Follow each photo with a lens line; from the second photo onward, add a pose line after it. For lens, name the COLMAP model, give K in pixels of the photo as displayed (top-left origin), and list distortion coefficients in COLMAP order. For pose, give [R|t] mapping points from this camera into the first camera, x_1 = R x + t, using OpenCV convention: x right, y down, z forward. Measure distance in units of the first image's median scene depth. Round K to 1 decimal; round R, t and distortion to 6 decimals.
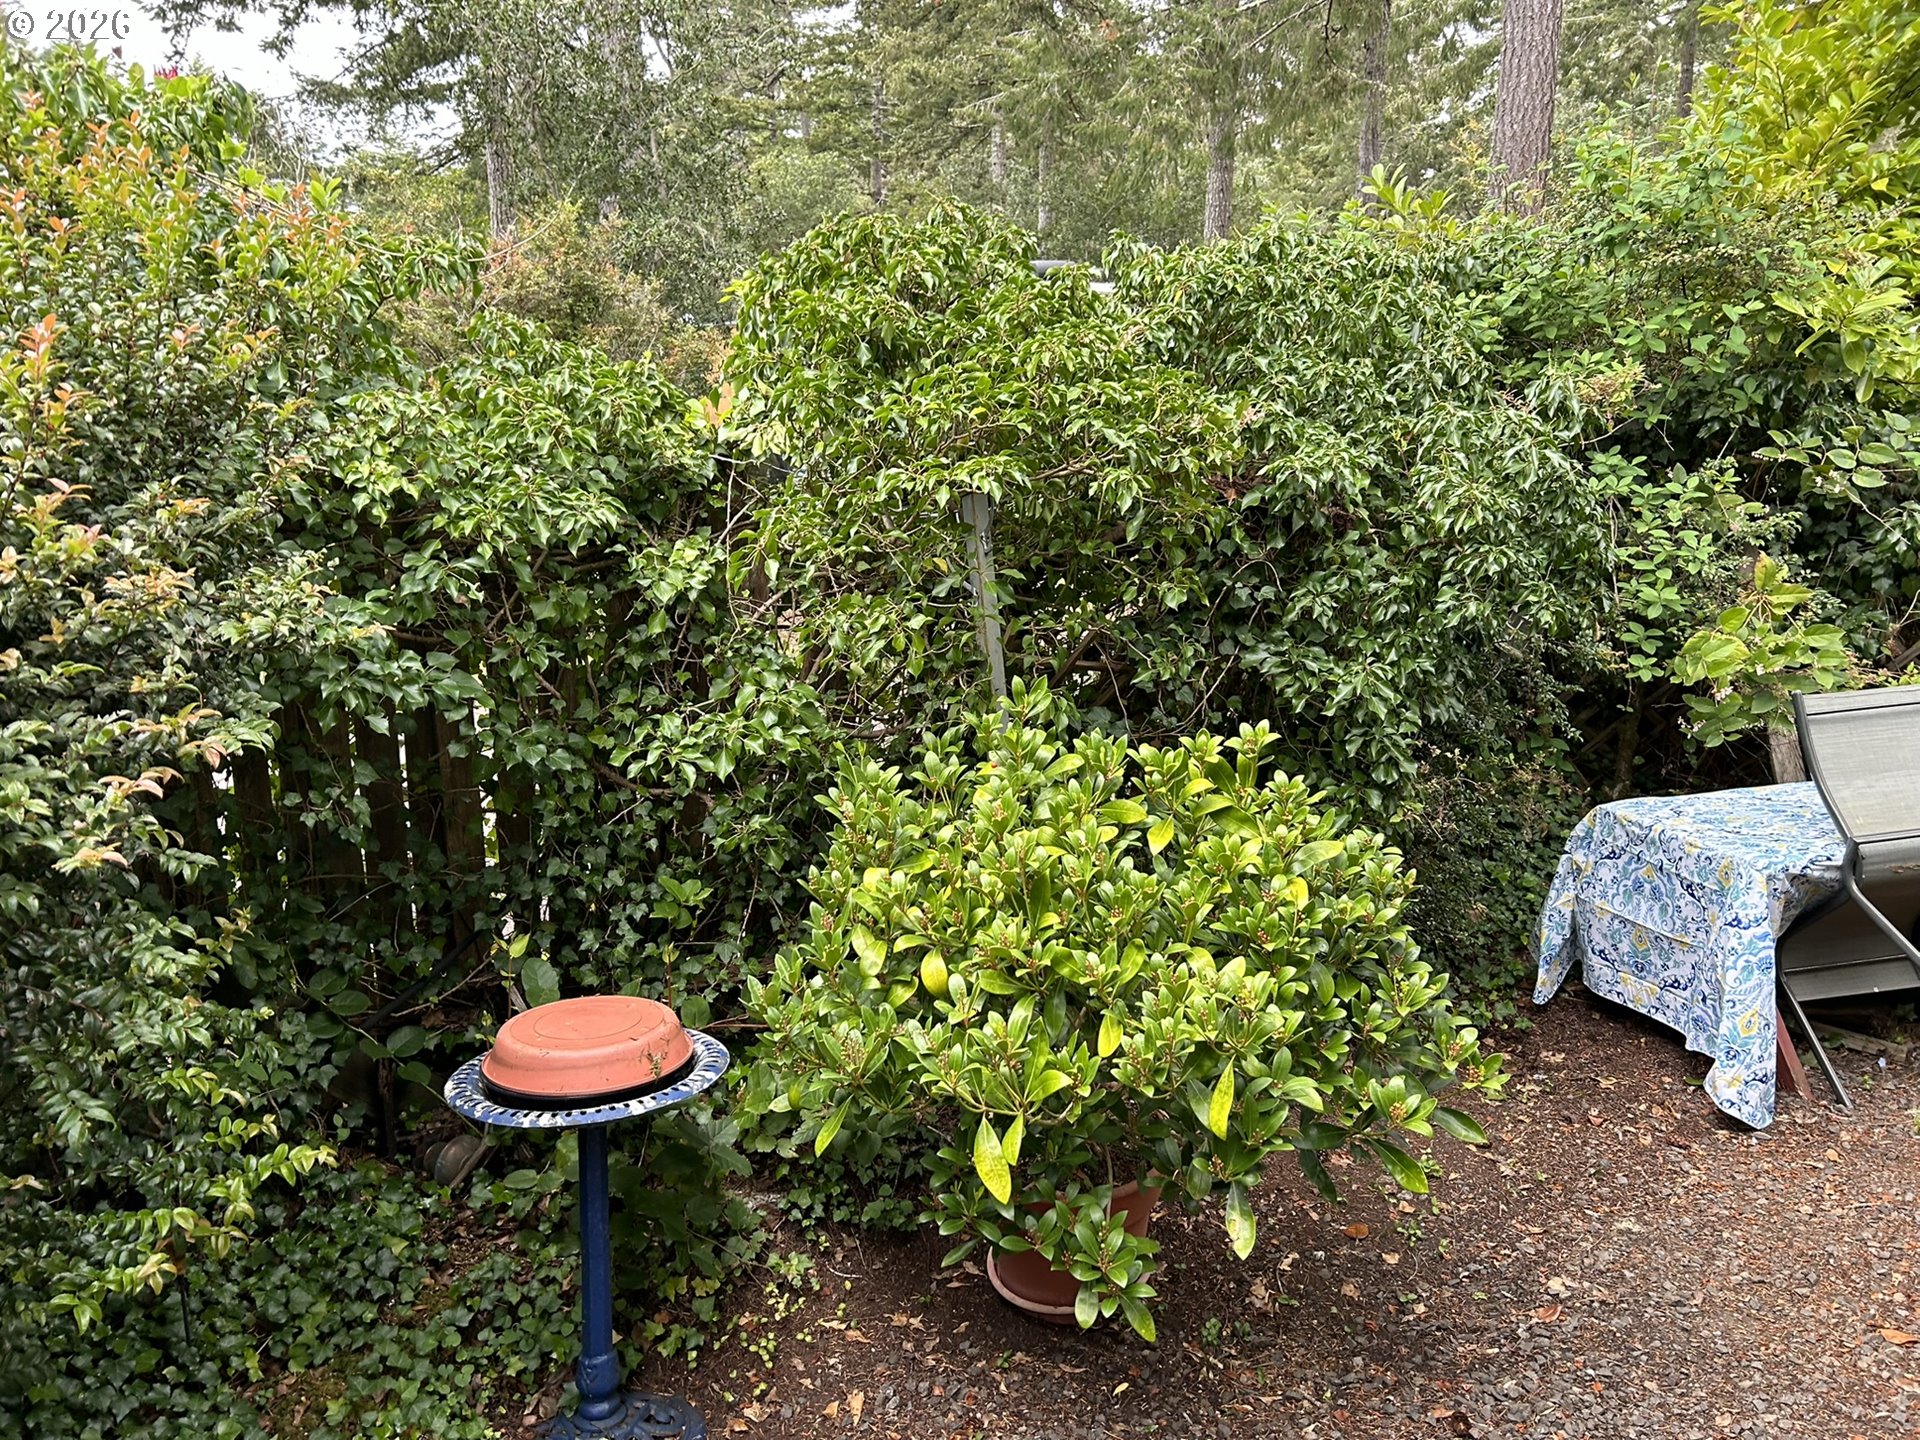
lens RADIAL K [[1457.7, 0, 951.1], [0, 1457.7, 733.0], [0, 0, 1]] dist [0.058168, -0.062566]
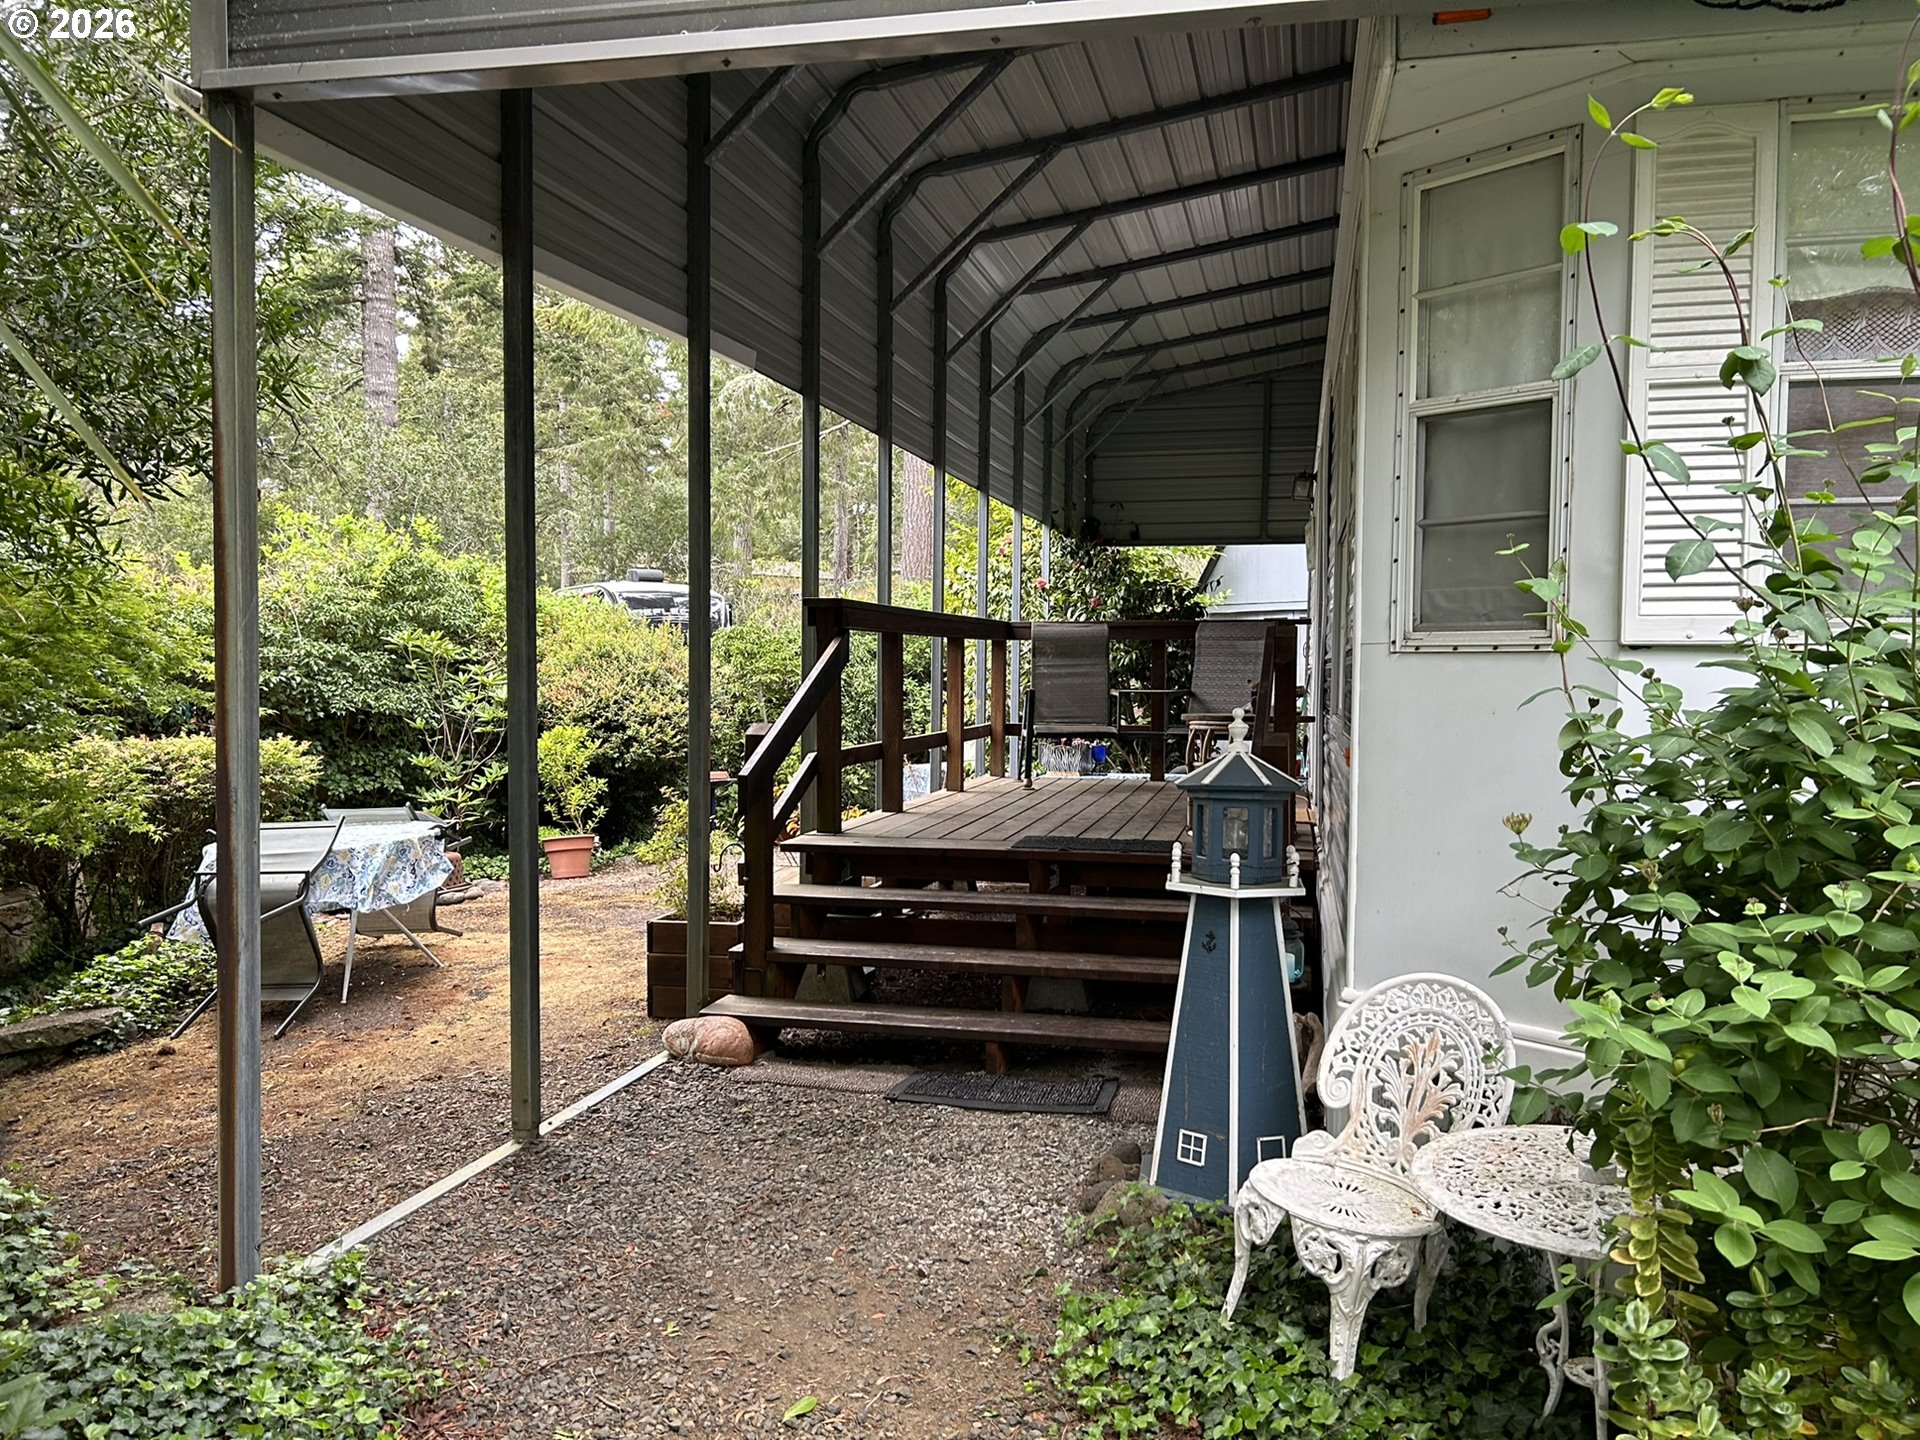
lens RADIAL K [[1467.5, 0, 960.0], [0, 1467.5, 720.0], [0, 0, 1]] dist [0.057834, -0.064127]
pose [[0.942063, -0.003149, 0.335421, -0.897513], [0.062380, 0.984157, -0.165960, 0.719686], [-0.329584, 0.177269, 0.927335, -3.304996]]
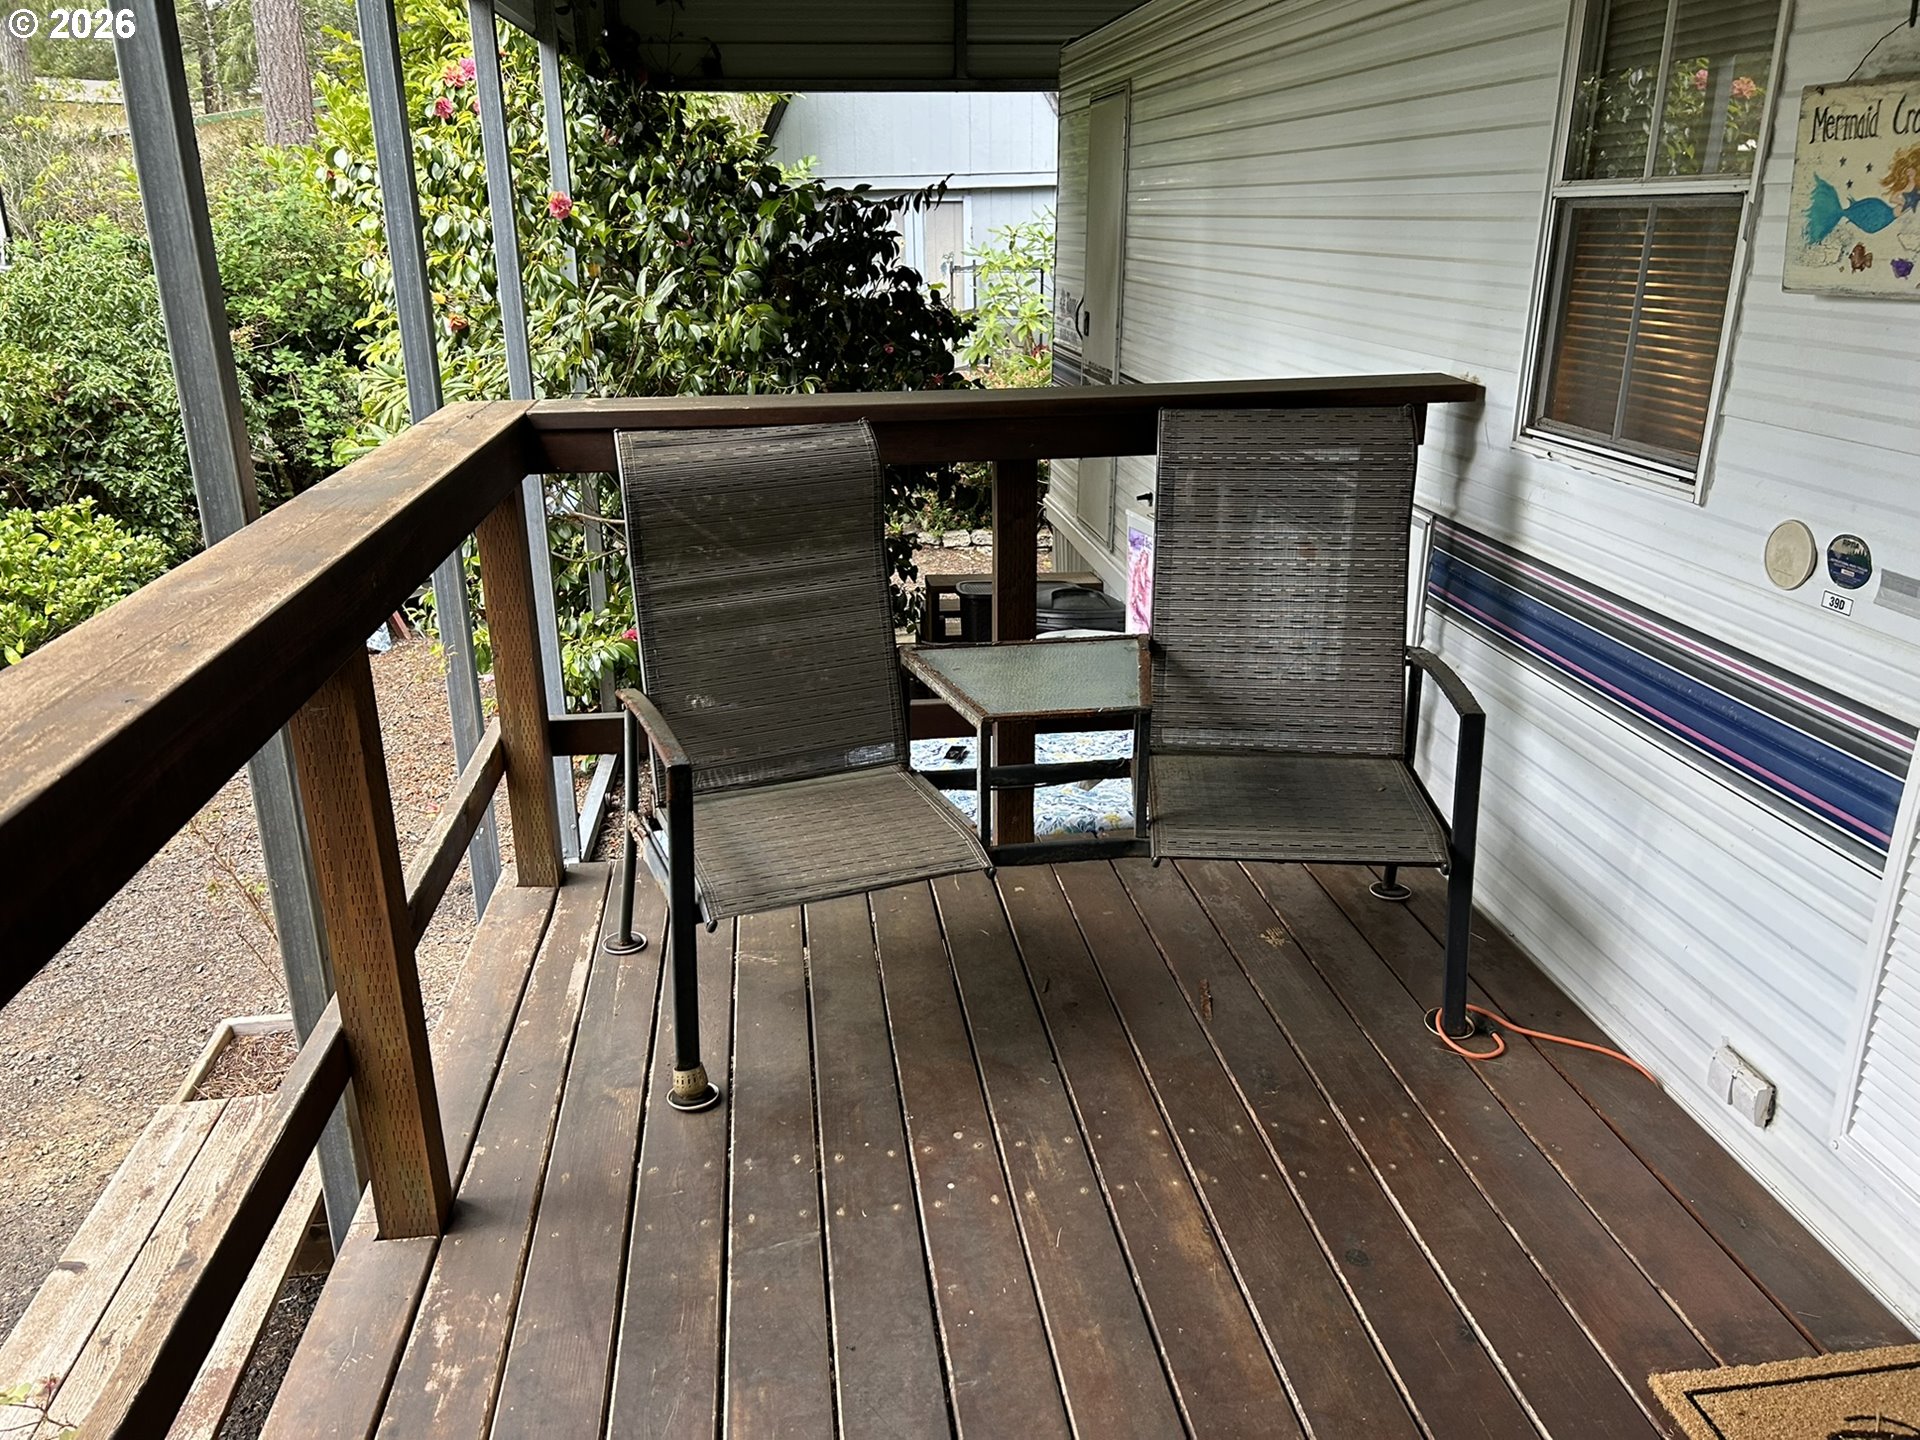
lens RADIAL K [[1440.9, 0, 915.0], [0, 1440.9, 726.2], [0, 0, 1]] dist [0.030734, 0.002383]
pose [[0.779016, -0.220548, 0.586935, -0.190707], [0.145586, 0.974136, 0.172813, 0.116995], [-0.609868, -0.049175, 0.790976, -1.479109]]
